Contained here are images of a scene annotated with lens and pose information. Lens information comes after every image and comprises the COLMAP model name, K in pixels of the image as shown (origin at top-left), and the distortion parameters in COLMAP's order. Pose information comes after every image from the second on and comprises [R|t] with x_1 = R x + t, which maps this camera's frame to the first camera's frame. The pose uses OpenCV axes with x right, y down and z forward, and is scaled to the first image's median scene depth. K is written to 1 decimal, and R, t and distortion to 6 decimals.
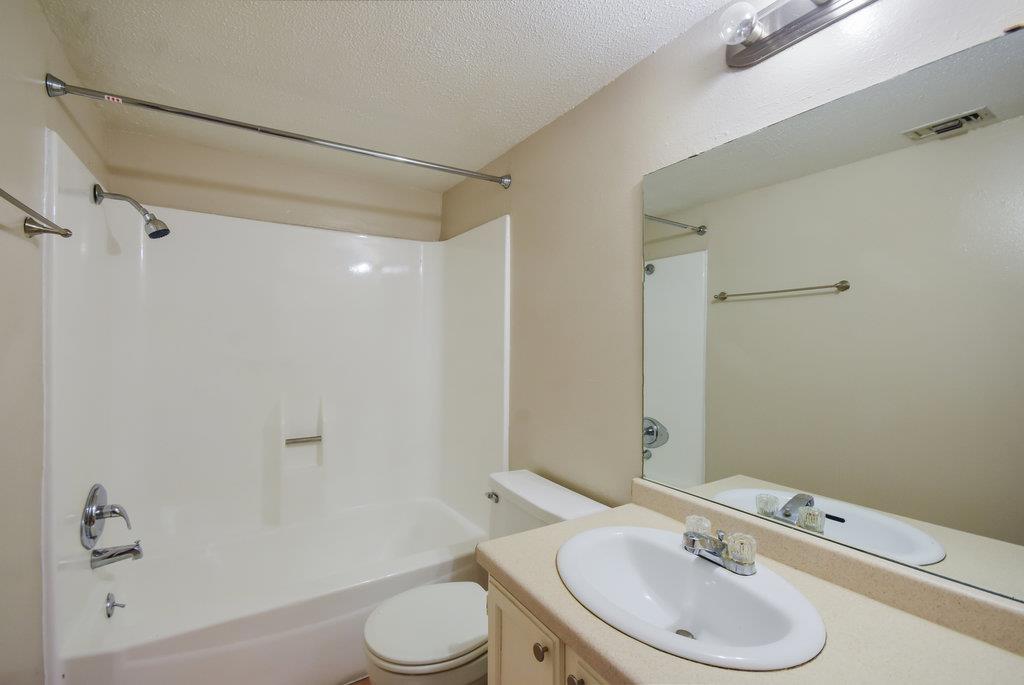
lens RADIAL K [[458.1, 0, 514.5], [0, 458.1, 353.6], [0, 0, 1]] dist [0.000405, -0.000409]
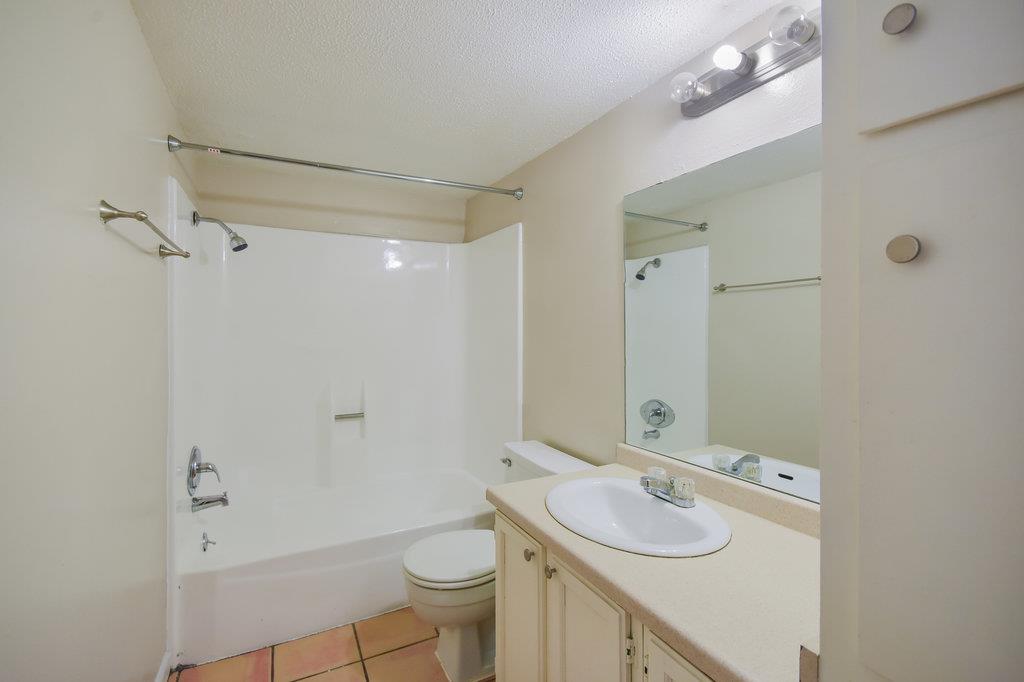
lens RADIAL K [[447.8, 0, 512.0], [0, 447.8, 341.0], [0, 0, 1]] dist [0.000636, -0.012923]
pose [[0.997938, -0.005474, -0.063952, 0.048347], [0.005435, 0.999985, -0.000782, -0.001196], [0.063955, 0.000433, 0.997953, -0.184923]]
